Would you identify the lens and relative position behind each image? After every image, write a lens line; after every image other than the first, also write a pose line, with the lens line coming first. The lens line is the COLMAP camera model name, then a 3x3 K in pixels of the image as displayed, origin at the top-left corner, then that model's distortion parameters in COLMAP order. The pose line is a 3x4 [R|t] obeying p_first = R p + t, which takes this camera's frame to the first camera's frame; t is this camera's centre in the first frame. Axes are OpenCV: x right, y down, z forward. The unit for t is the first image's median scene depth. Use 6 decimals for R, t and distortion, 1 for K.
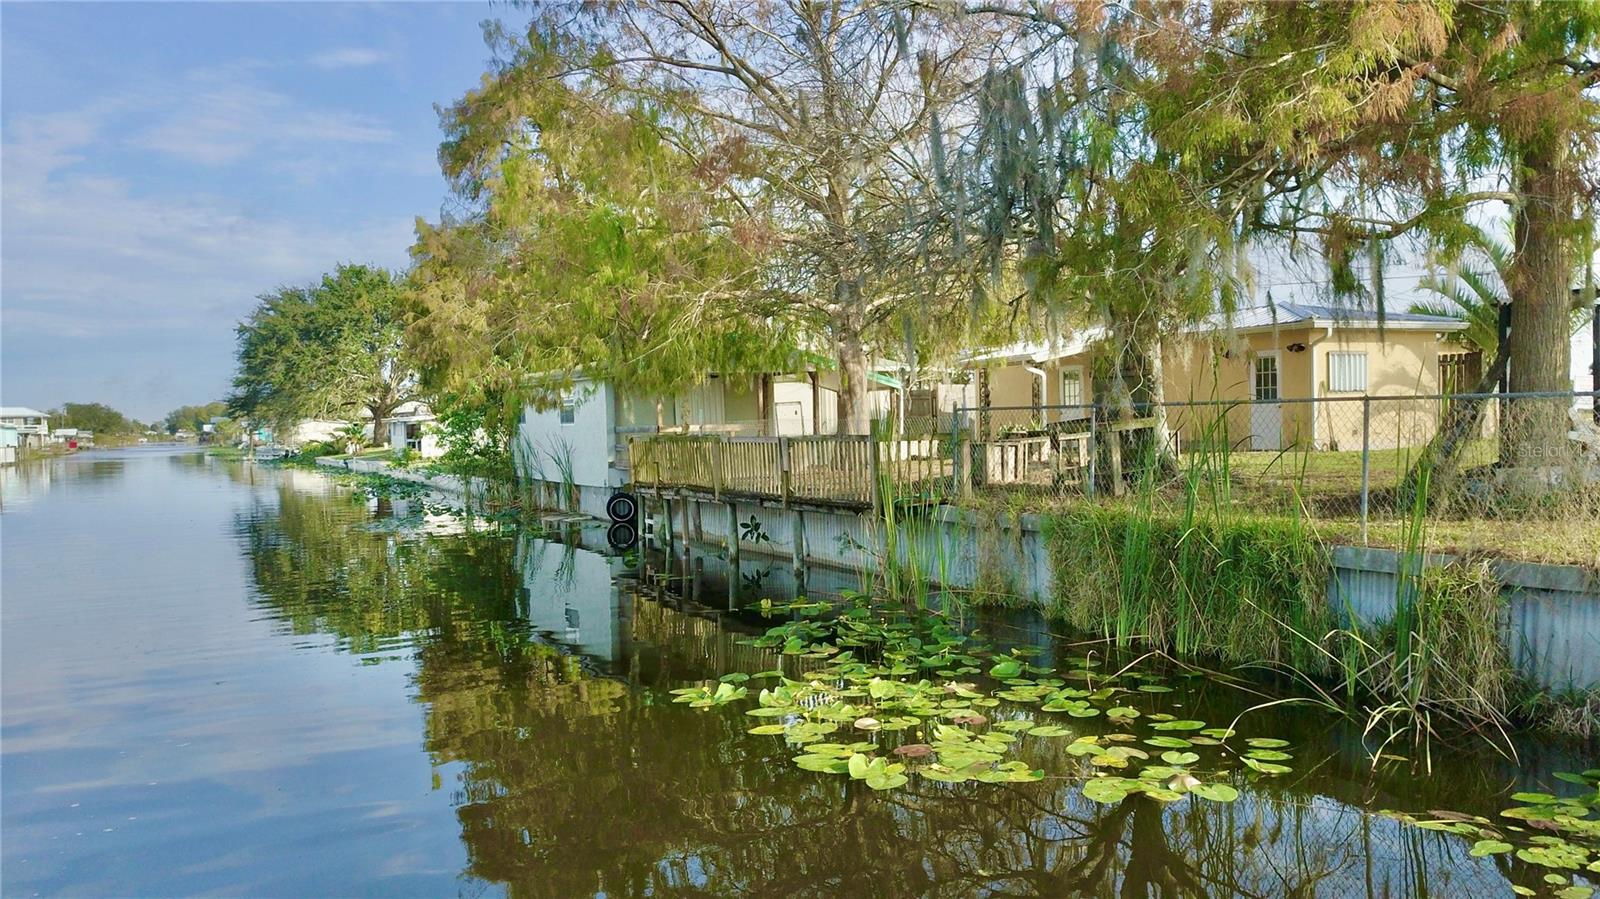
lens RADIAL K [[1289.5, 0, 803.5], [0, 1289.5, 460.7], [0, 0, 1]] dist [0.099766, -0.224727]
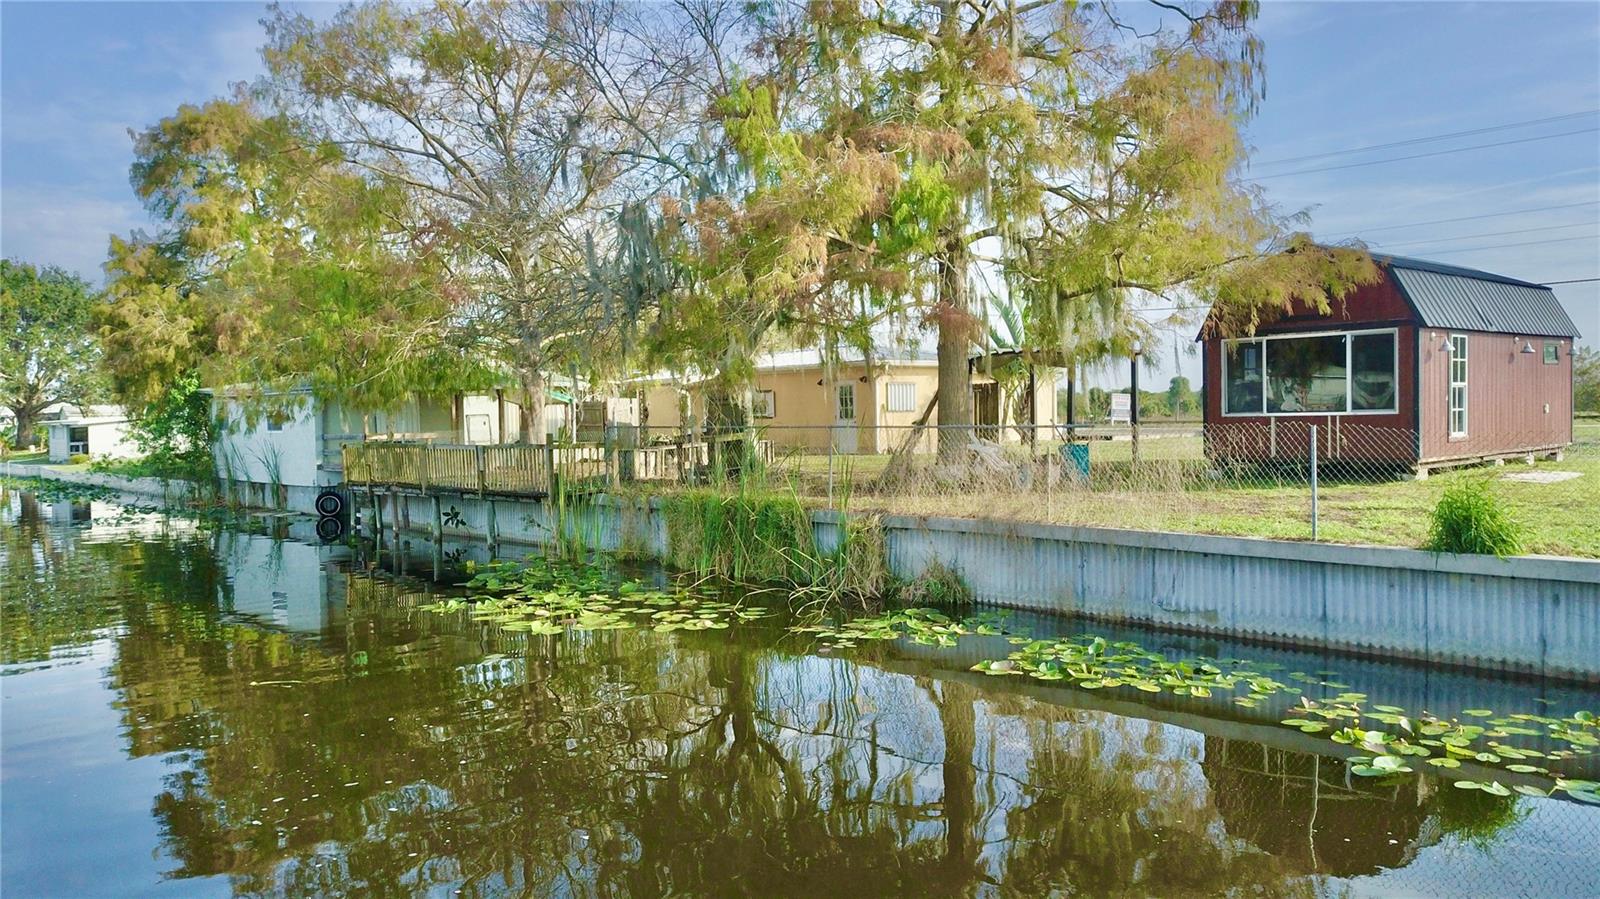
lens RADIAL K [[1289.5, 0, 803.5], [0, 1289.5, 460.7], [0, 0, 1]] dist [0.099766, -0.224727]
pose [[0.970264, -0.002925, 0.242031, -0.012005], [0.003323, 0.999994, -0.001238, 0.000384], [-0.242026, 0.002006, 0.970268, -0.295054]]
